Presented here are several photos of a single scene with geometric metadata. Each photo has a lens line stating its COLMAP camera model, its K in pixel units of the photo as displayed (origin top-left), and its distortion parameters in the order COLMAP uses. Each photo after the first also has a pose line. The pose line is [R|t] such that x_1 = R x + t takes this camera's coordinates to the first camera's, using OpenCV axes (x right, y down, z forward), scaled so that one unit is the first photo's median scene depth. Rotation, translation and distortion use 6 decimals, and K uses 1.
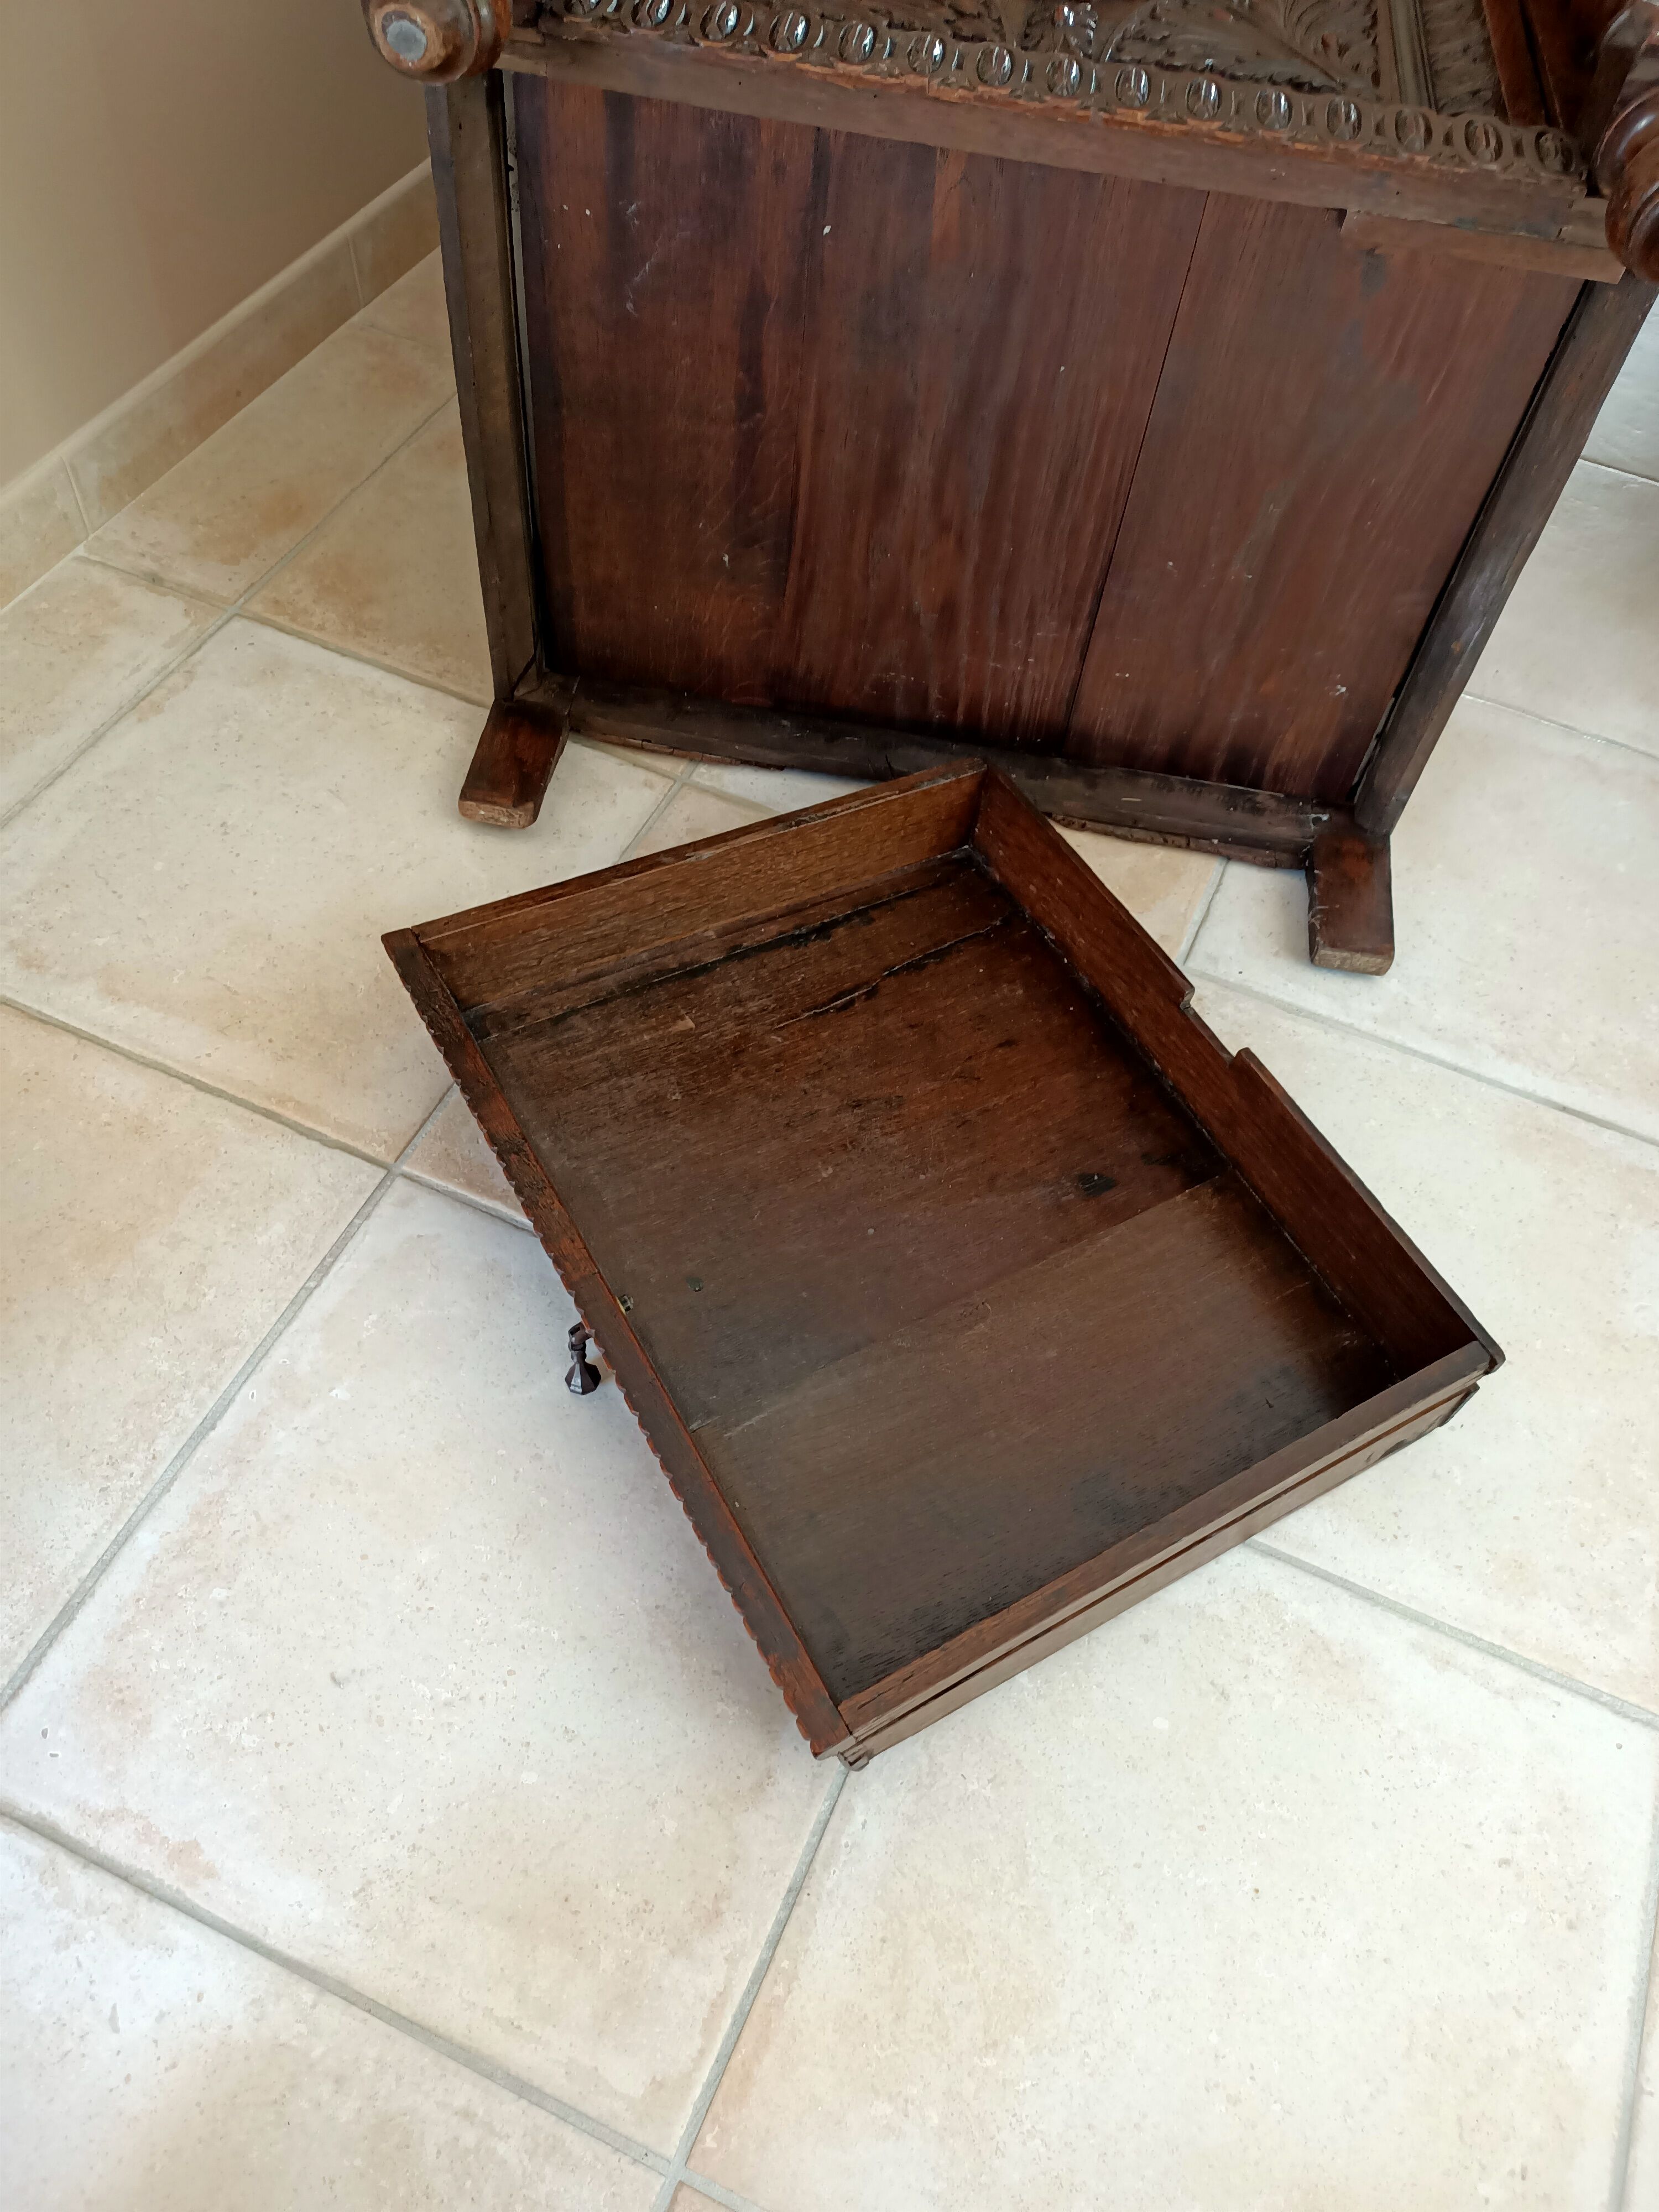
lens RADIAL K [[1648.9, 0, 829.5], [0, 1648.9, 1106.0], [0, 0, 1]] dist [0.047313, -0.056235]
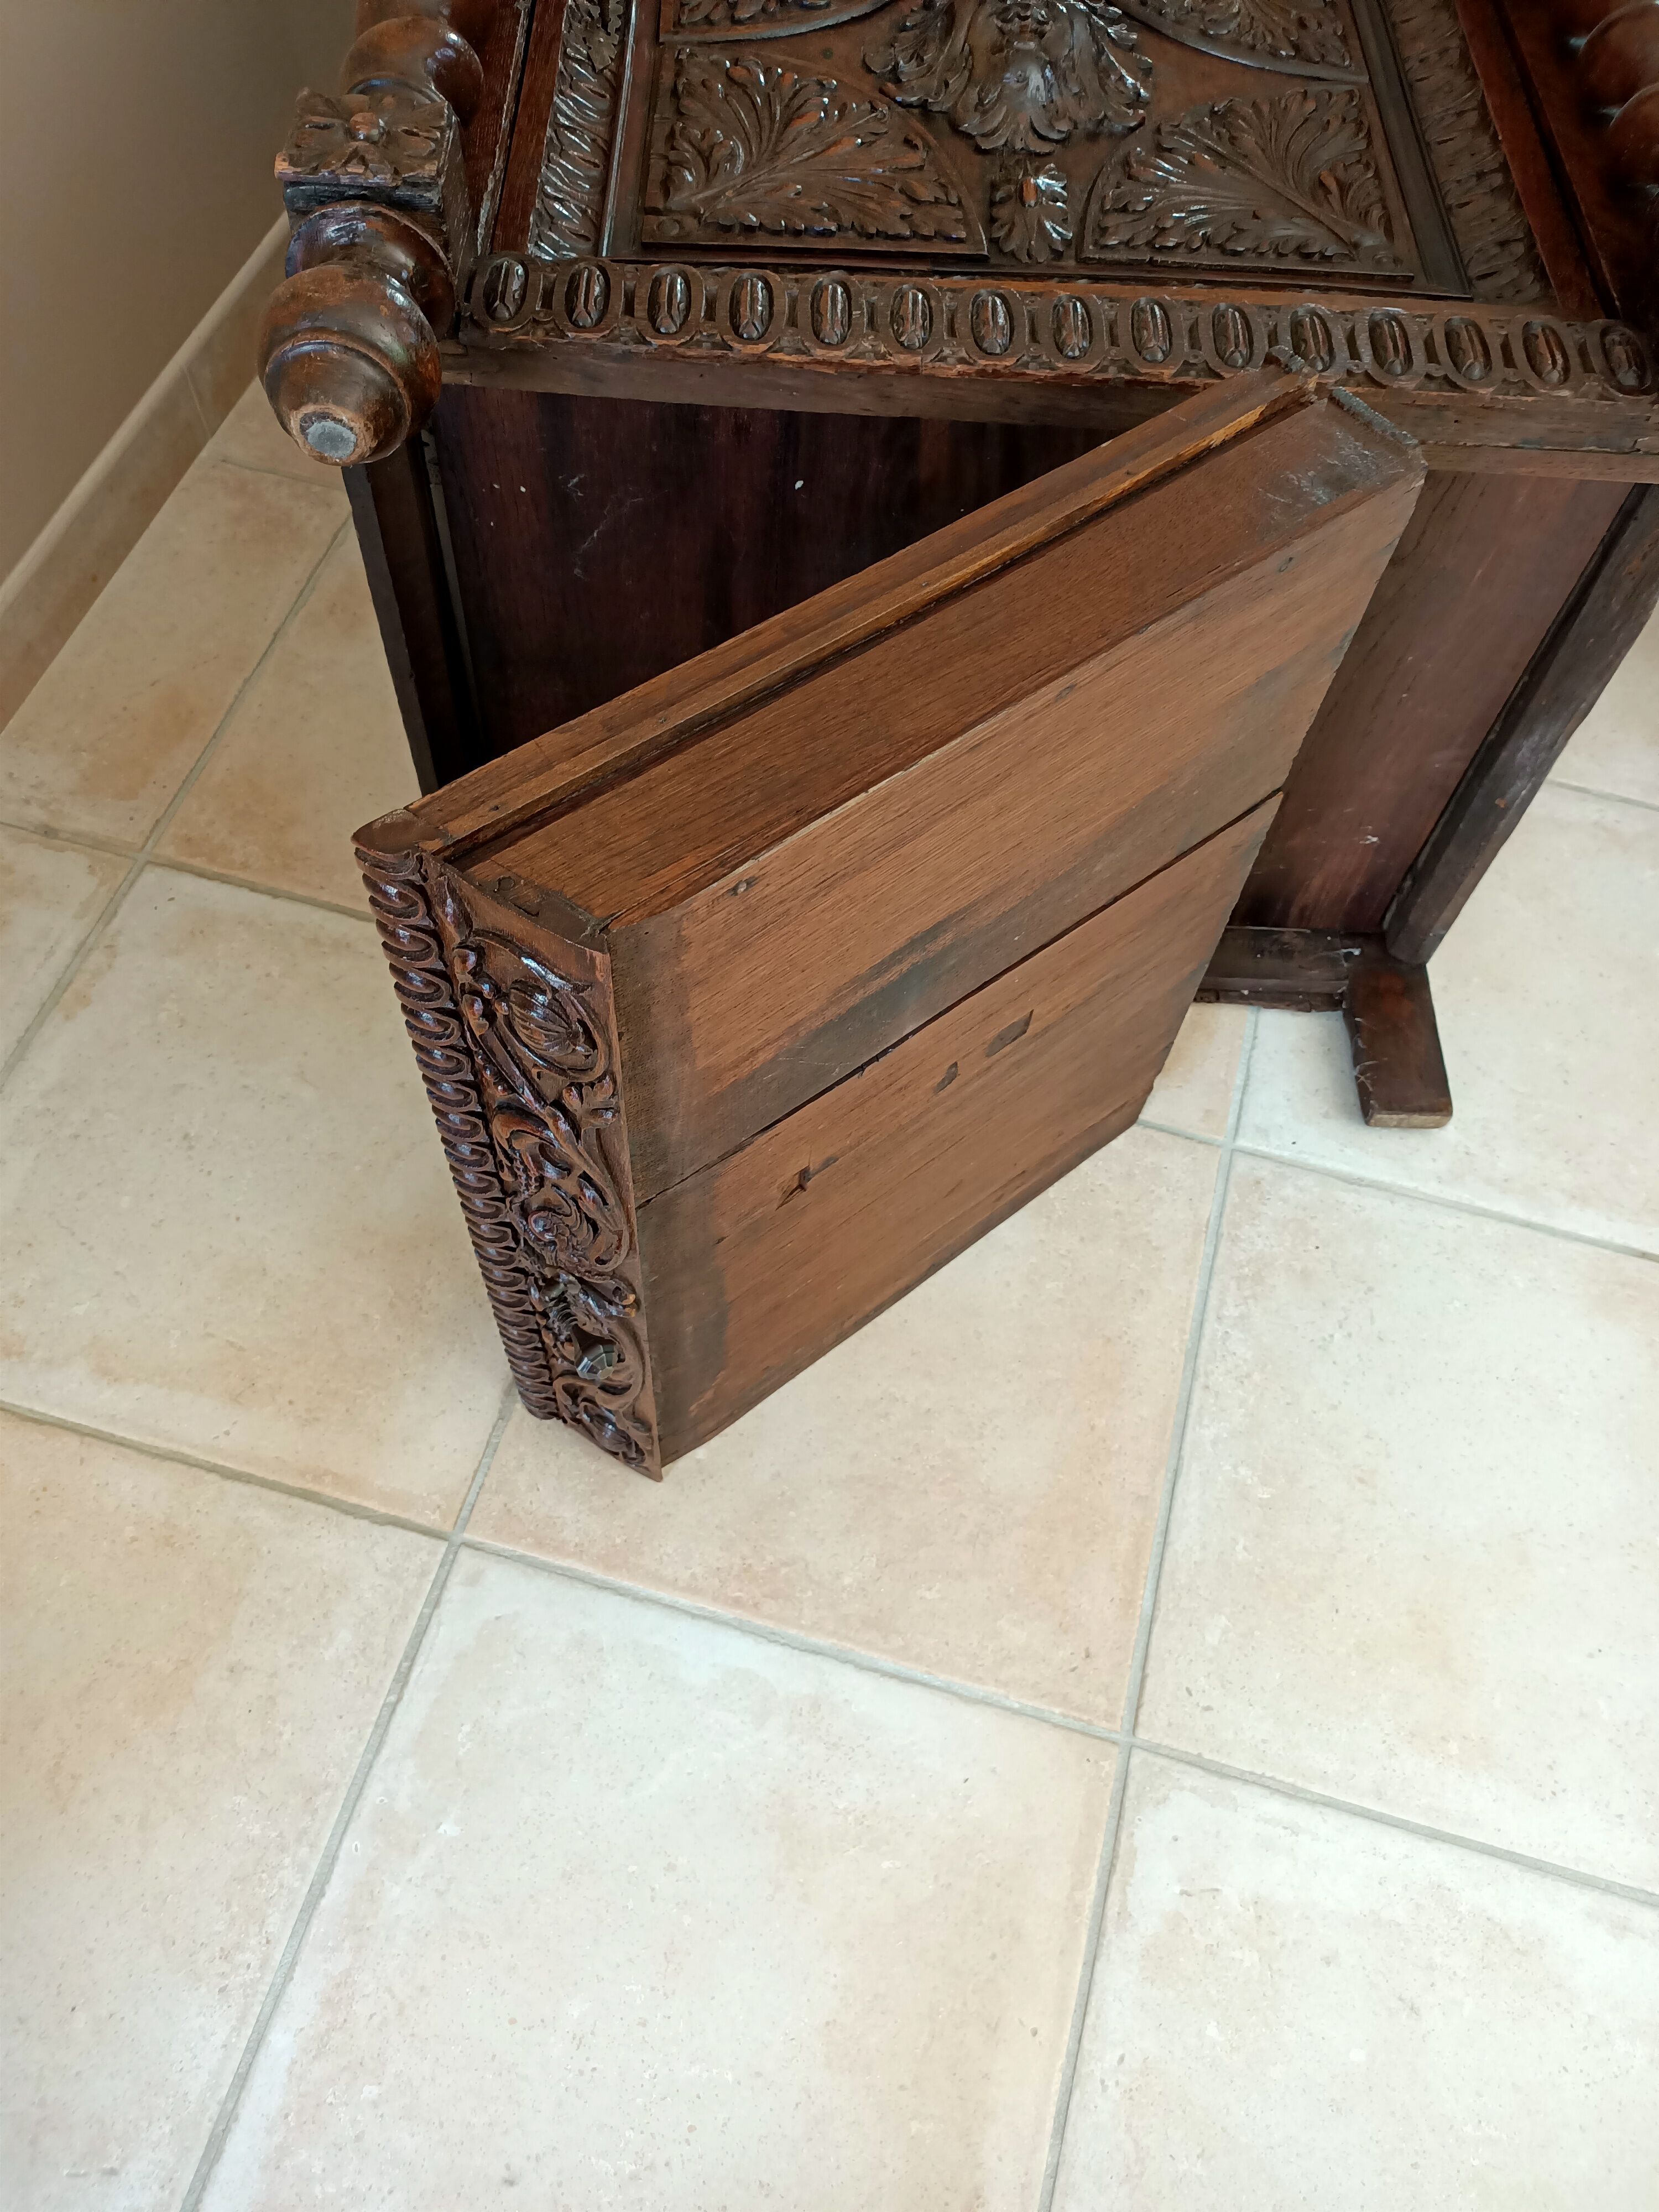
lens RADIAL K [[1654.1, 0, 825.6], [0, 1654.1, 1105.2], [0, 0, 1]] dist [0.049642, -0.071538]
pose [[0.989705, -0.134433, 0.049107, -0.069710], [0.128666, 0.985997, 0.106091, -0.272394], [-0.062681, -0.098680, 0.993143, 0.085457]]
